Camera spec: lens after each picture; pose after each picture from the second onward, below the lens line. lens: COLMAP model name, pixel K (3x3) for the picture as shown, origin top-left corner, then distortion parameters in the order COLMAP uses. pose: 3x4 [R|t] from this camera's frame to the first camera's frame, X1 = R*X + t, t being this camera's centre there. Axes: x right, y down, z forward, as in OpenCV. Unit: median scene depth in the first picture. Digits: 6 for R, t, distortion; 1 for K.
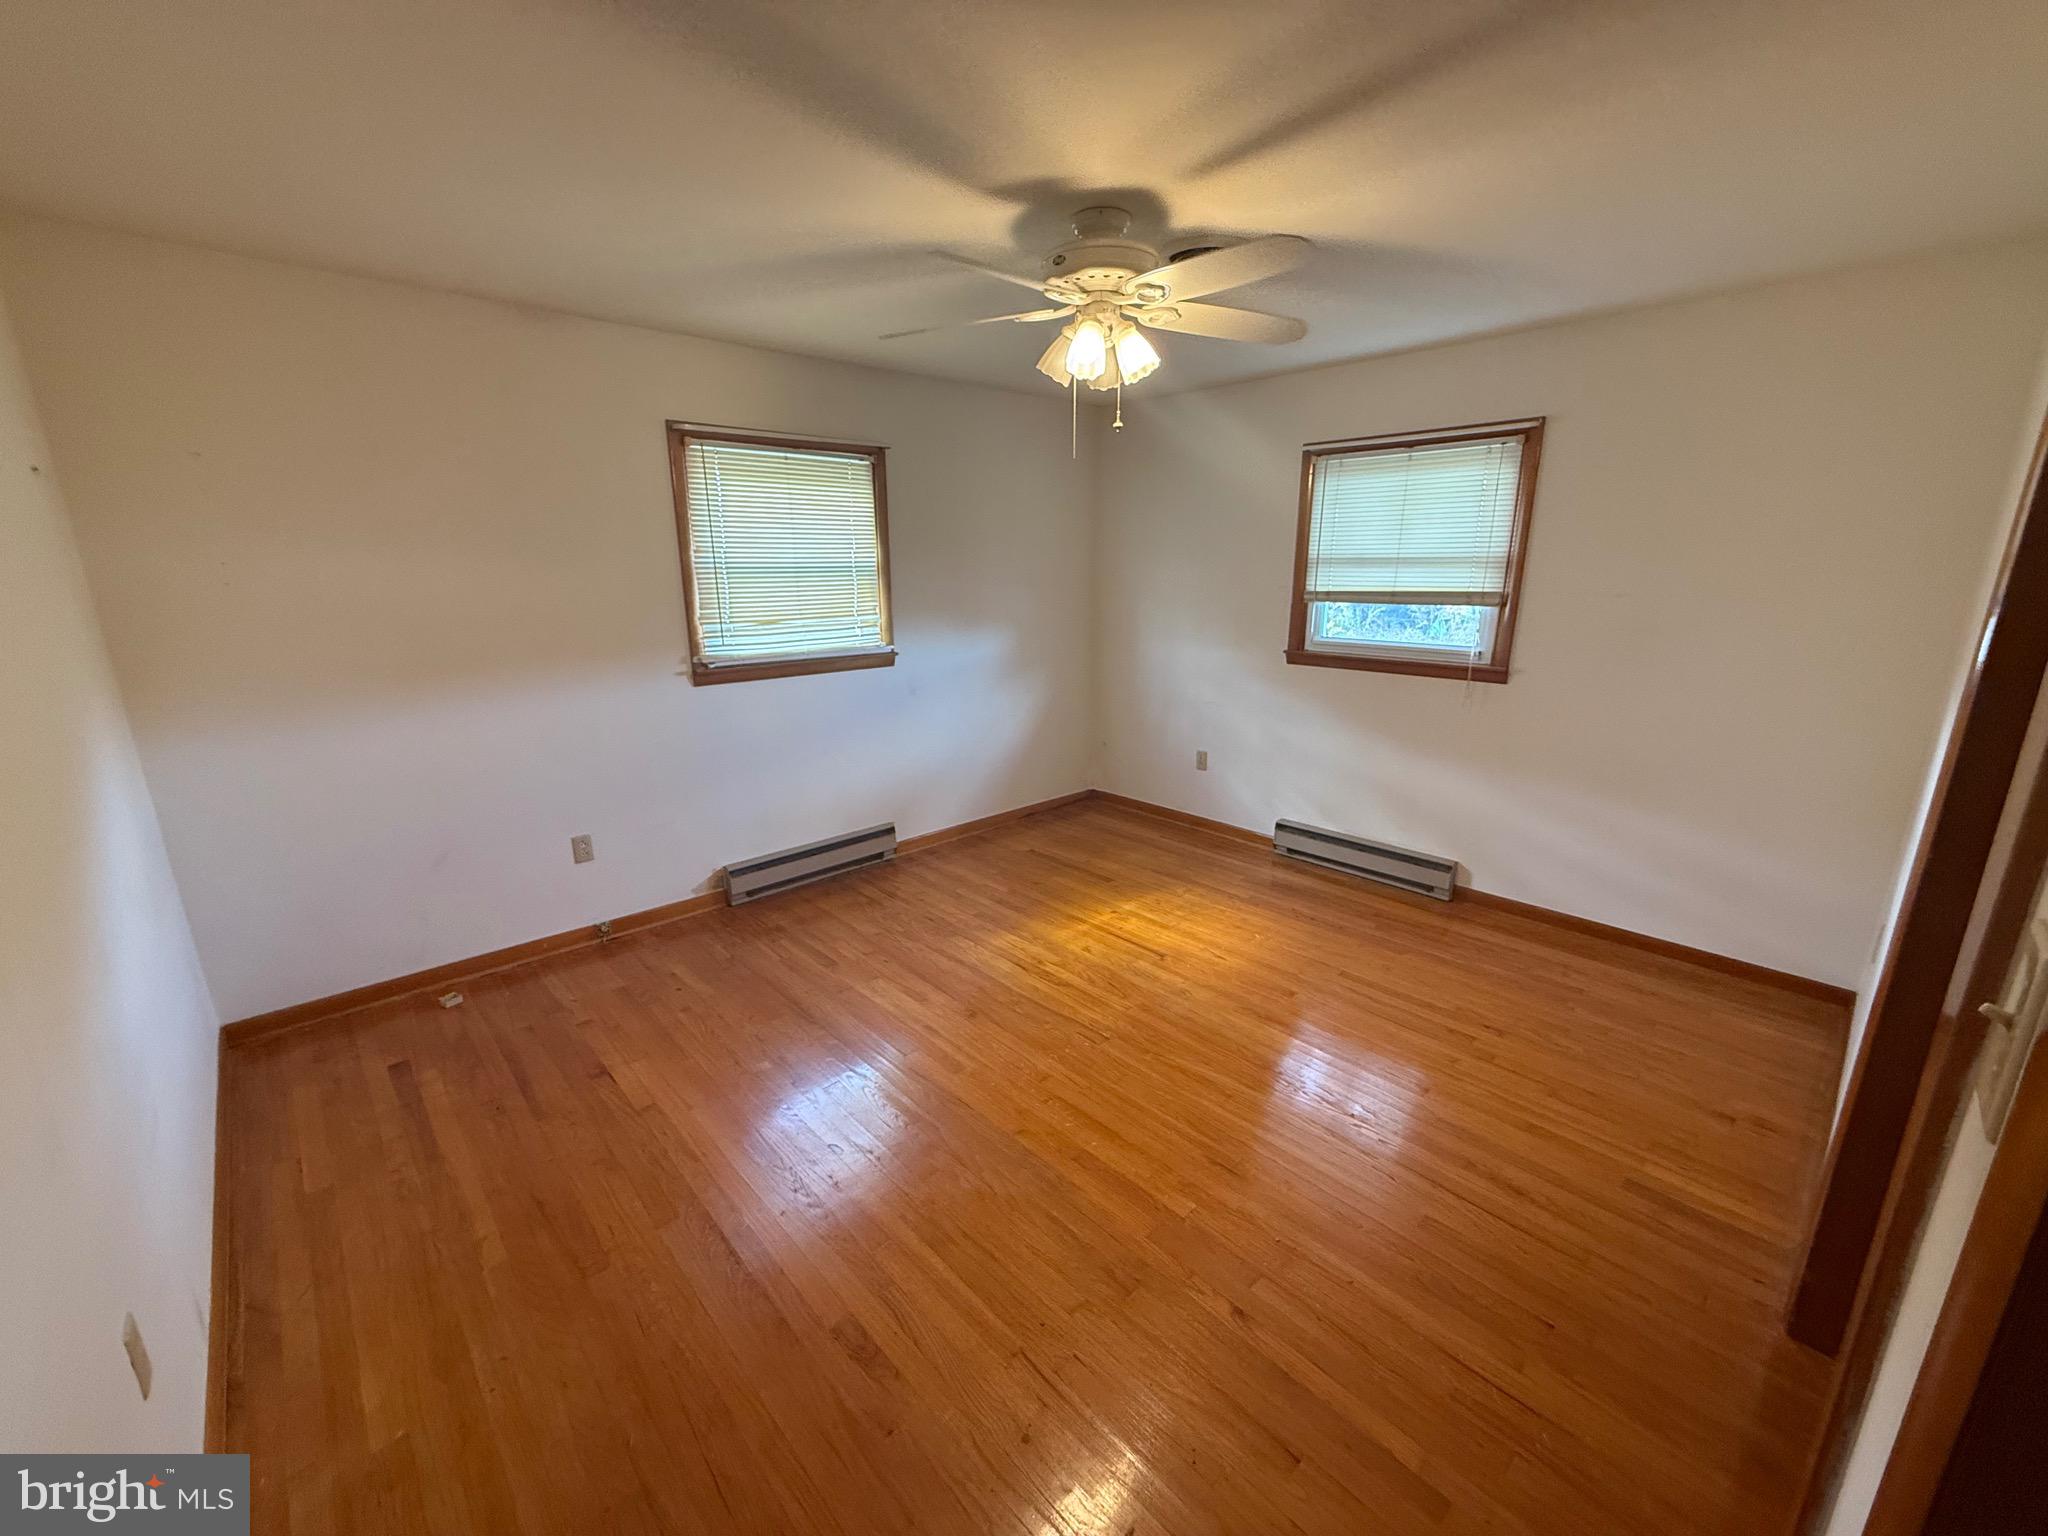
lens RADIAL K [[812.6, 0, 1019.9], [0, 812.6, 768.6], [0, 0, 1]] dist [-0.000484, -0.000099]
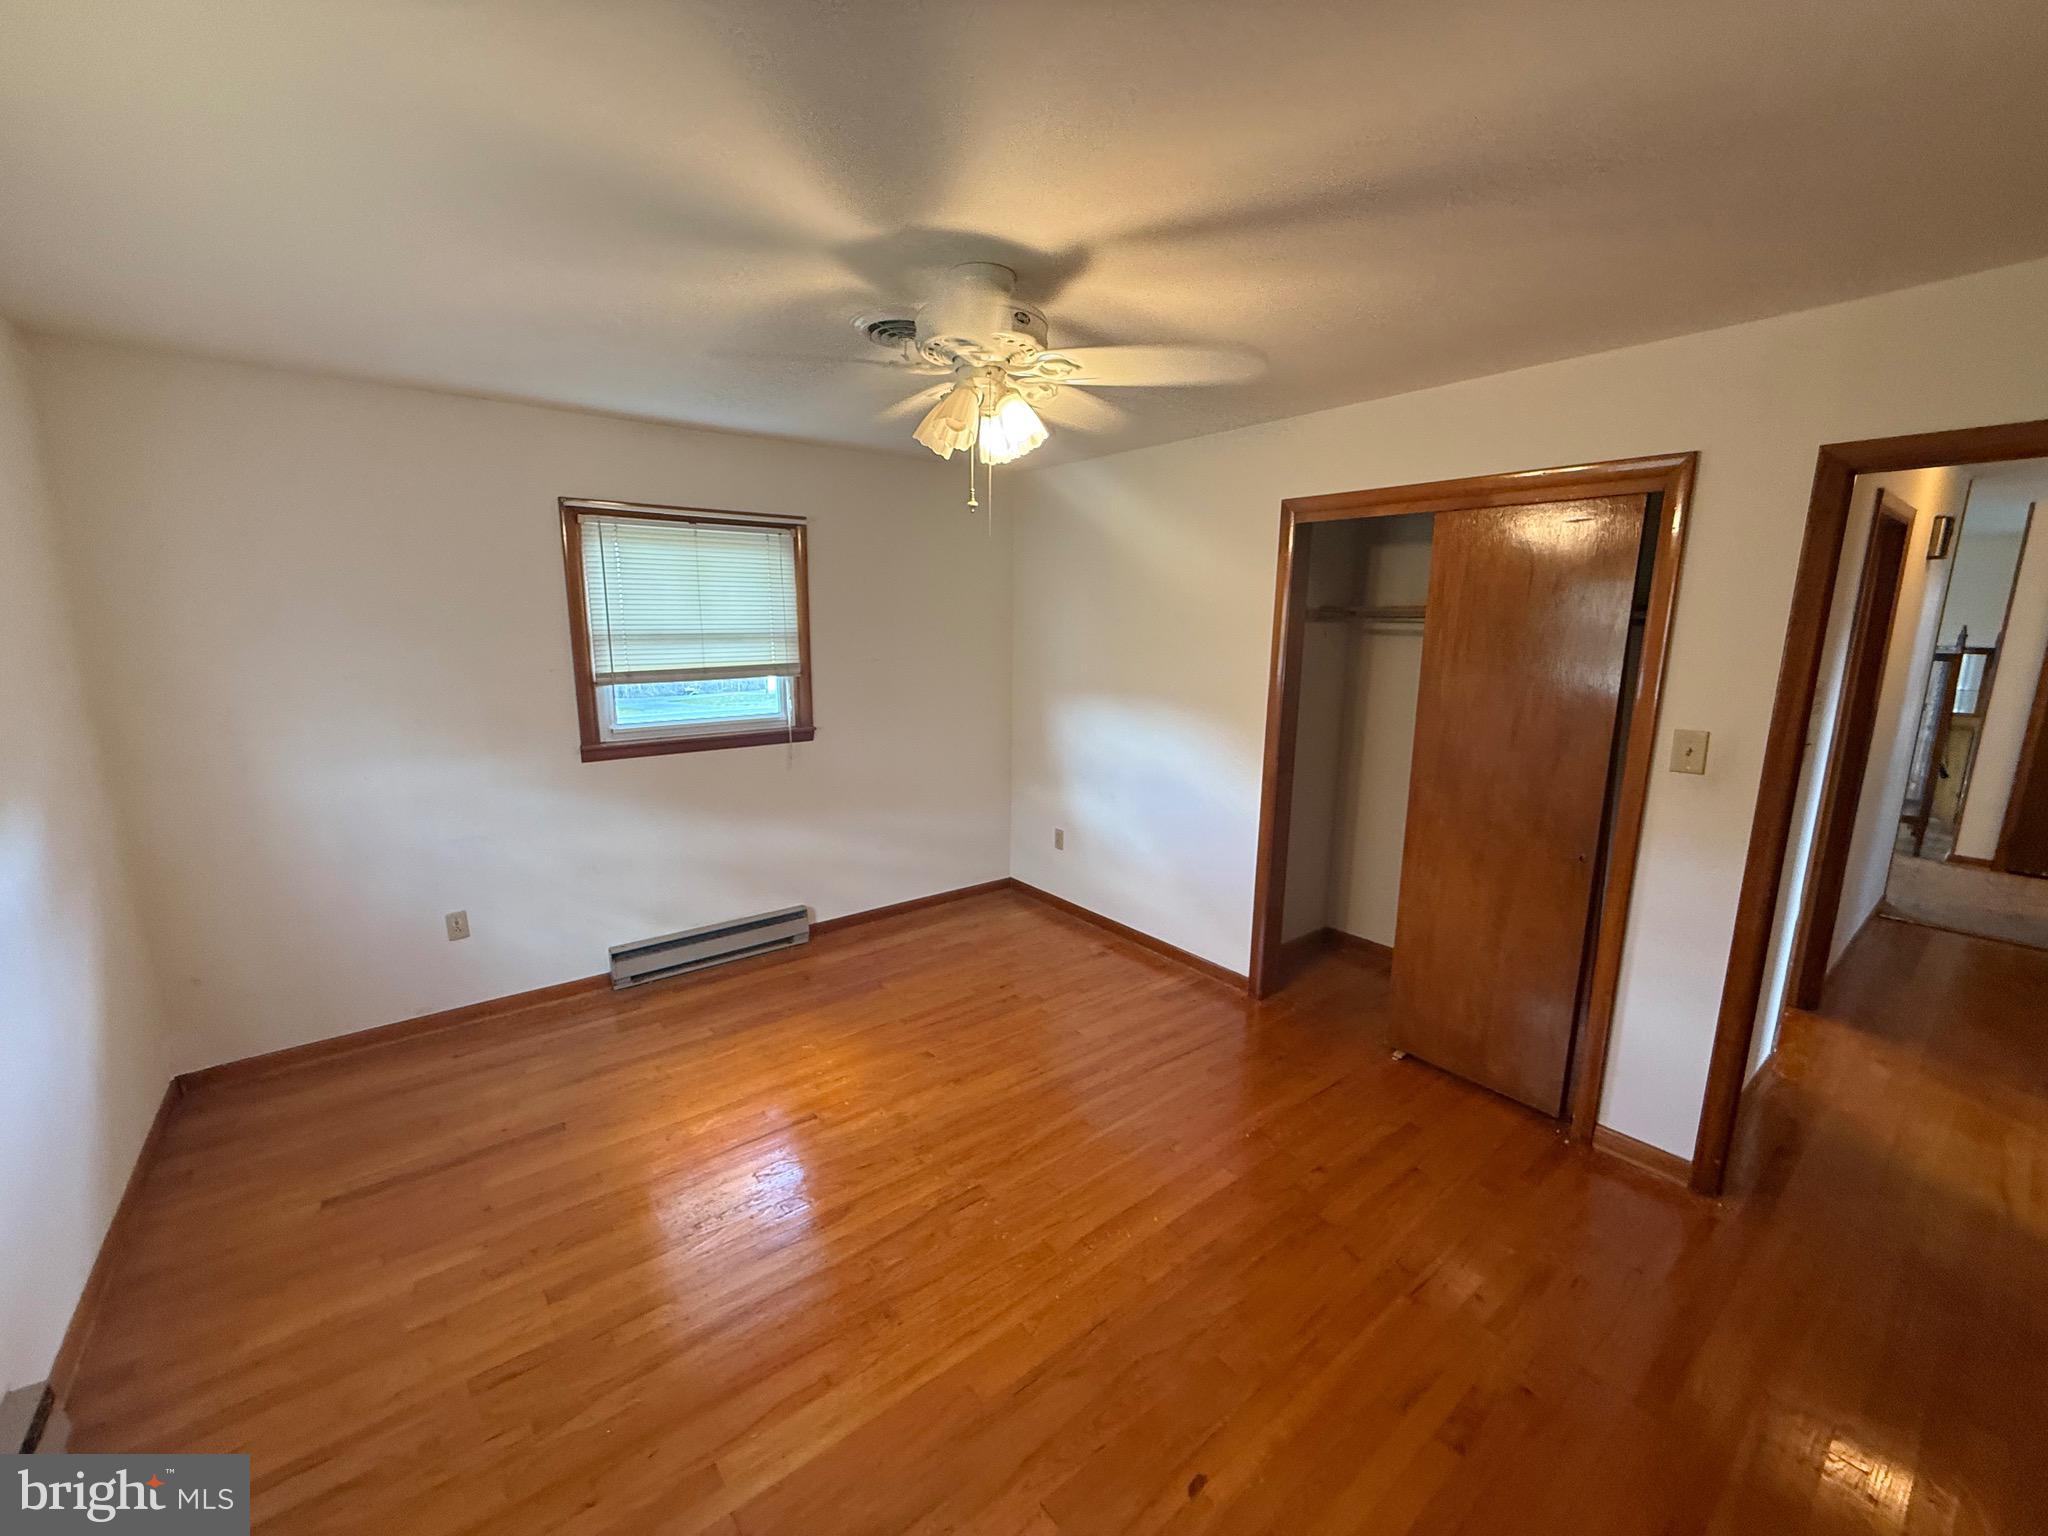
lens RADIAL K [[812.6, 0, 1019.9], [0, 812.6, 768.6], [0, 0, 1]] dist [-0.000484, -0.000099]
pose [[0.081669, -0.178359, 0.980570, -0.478641], [0.240585, 0.958290, 0.154269, -0.160084], [-0.967186, 0.223311, 0.121173, 0.539568]]
